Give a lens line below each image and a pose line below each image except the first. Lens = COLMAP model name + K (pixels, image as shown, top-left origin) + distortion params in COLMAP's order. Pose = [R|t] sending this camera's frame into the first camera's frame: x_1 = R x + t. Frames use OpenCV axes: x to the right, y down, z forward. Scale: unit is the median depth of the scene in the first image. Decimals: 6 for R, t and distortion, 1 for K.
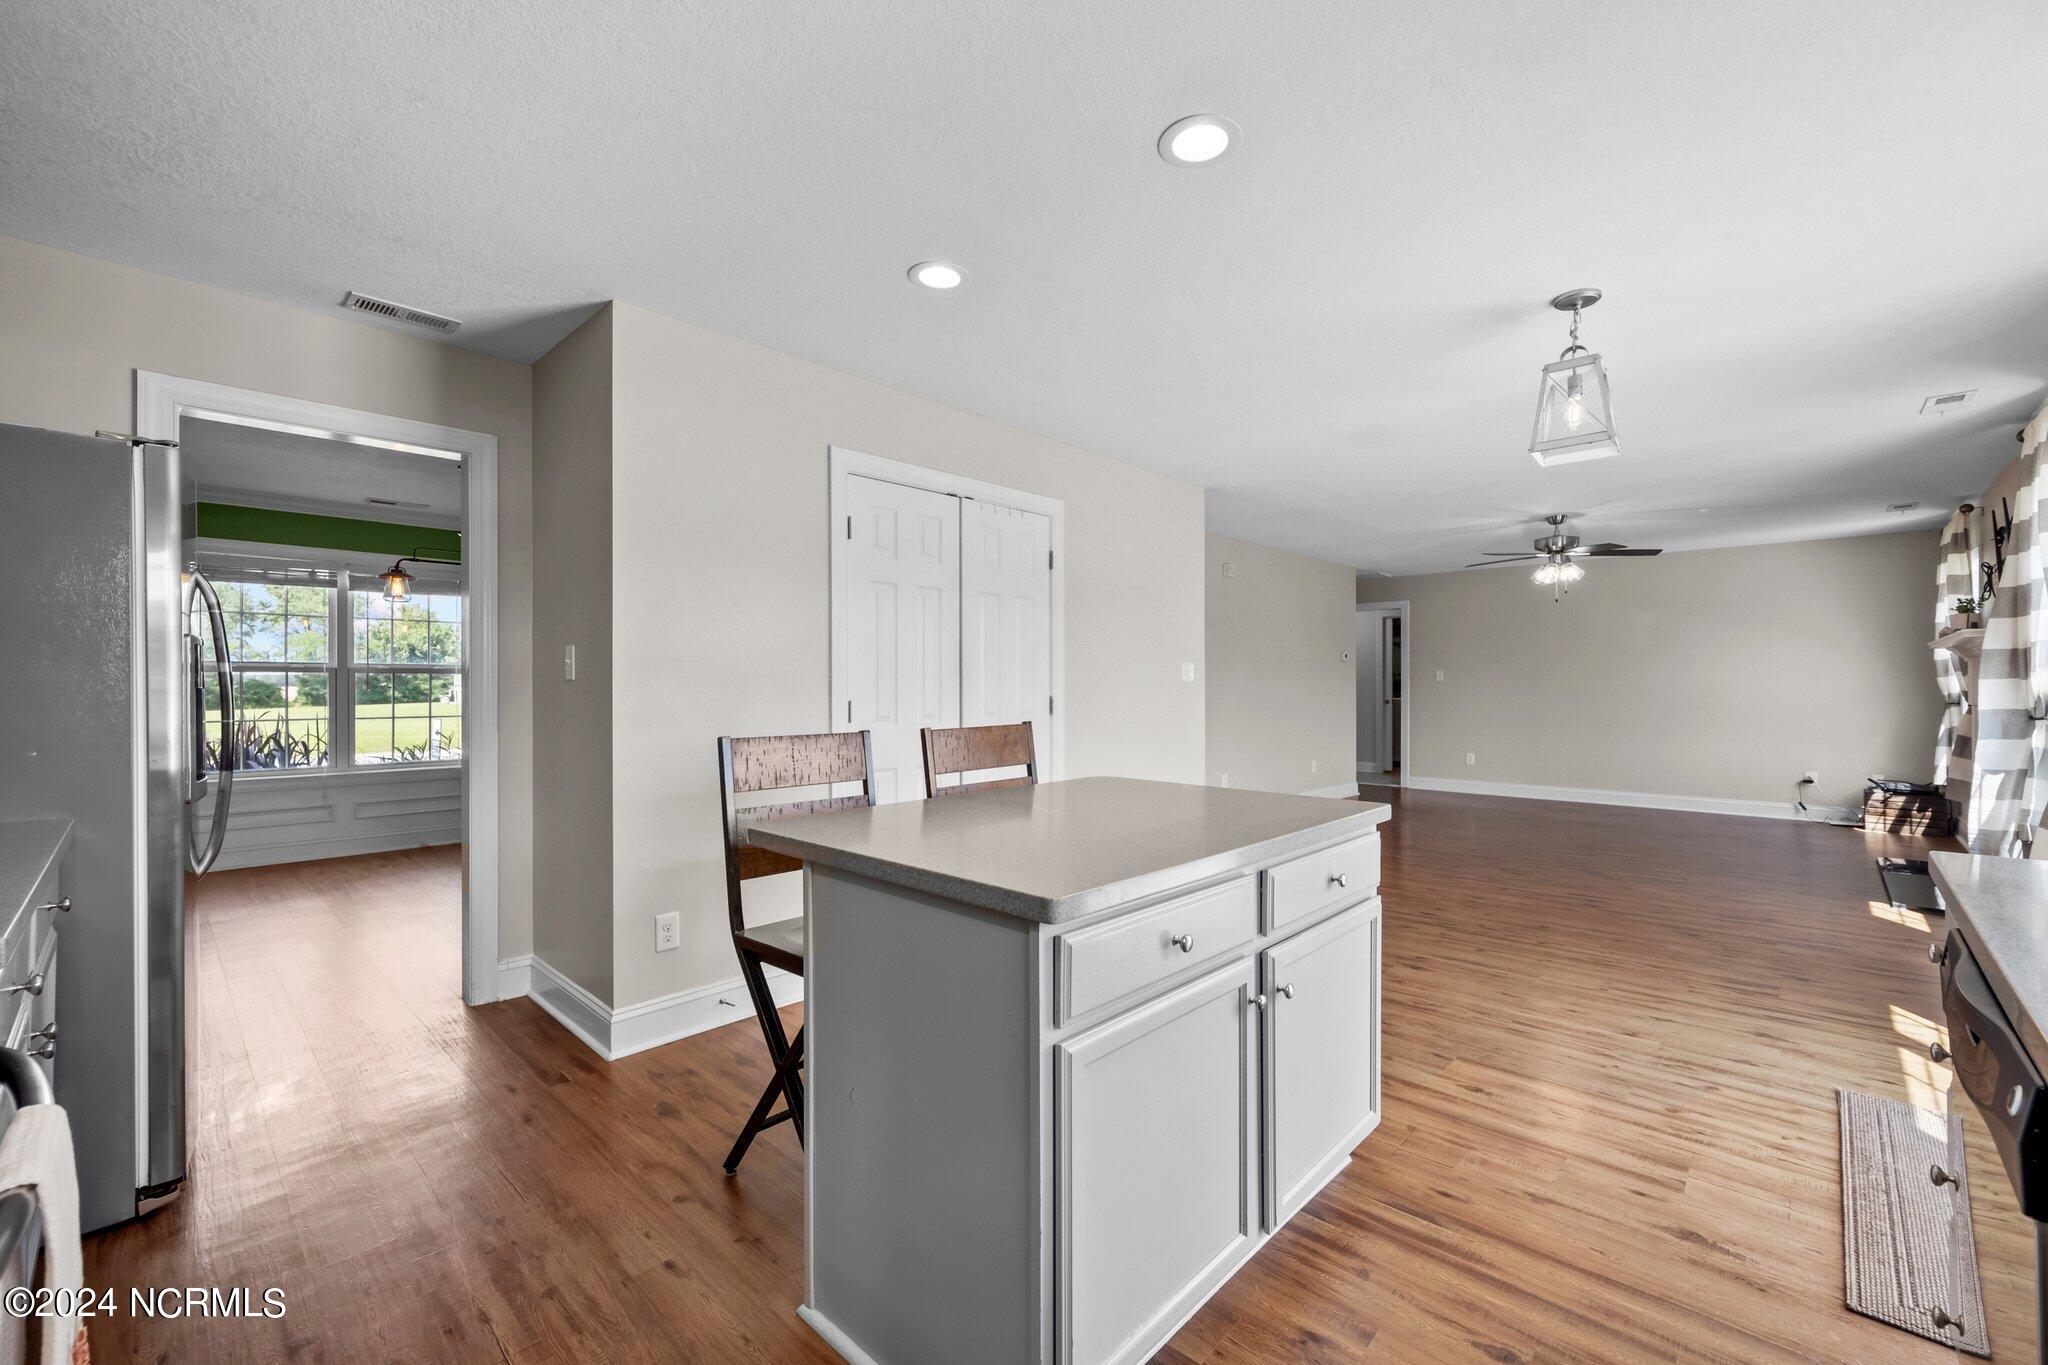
lens RADIAL K [[808.5, 0, 1039.2], [0, 808.5, 678.3], [0, 0, 1]] dist [-0.001008, 0.000081]
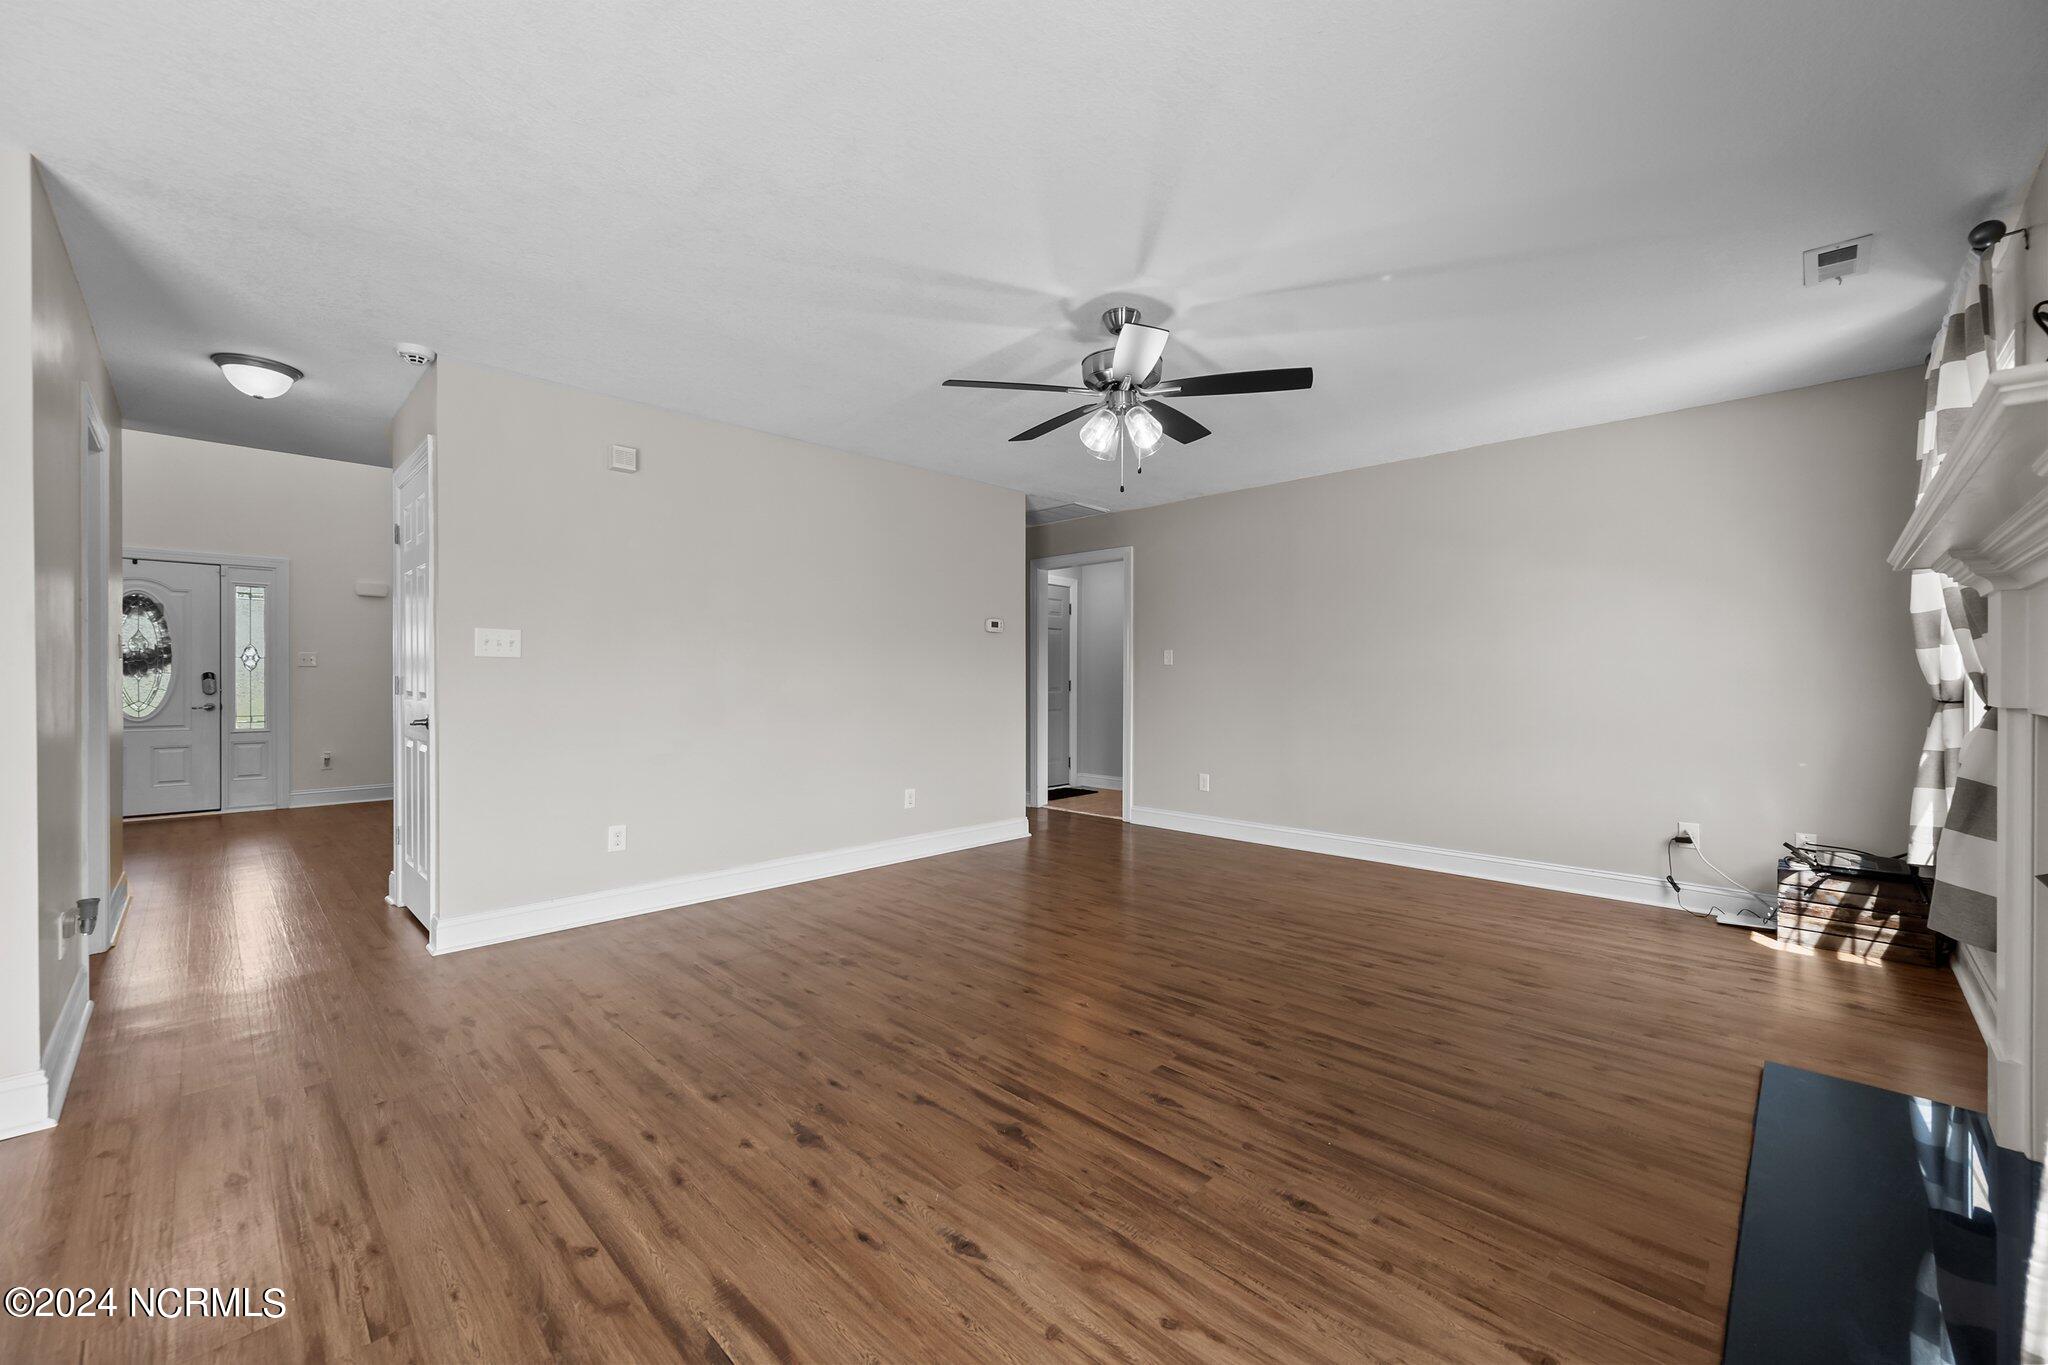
lens RADIAL K [[808.5, 0, 1019.6], [0, 808.5, 686.7], [0, 0, 1]] dist [-0.001008, 0.000081]
pose [[0.999943, 0.001024, -0.010619, 0.550043], [-0.000829, 0.999832, 0.018290, 0.013412], [0.010636, -0.018280, 0.999776, 0.484243]]
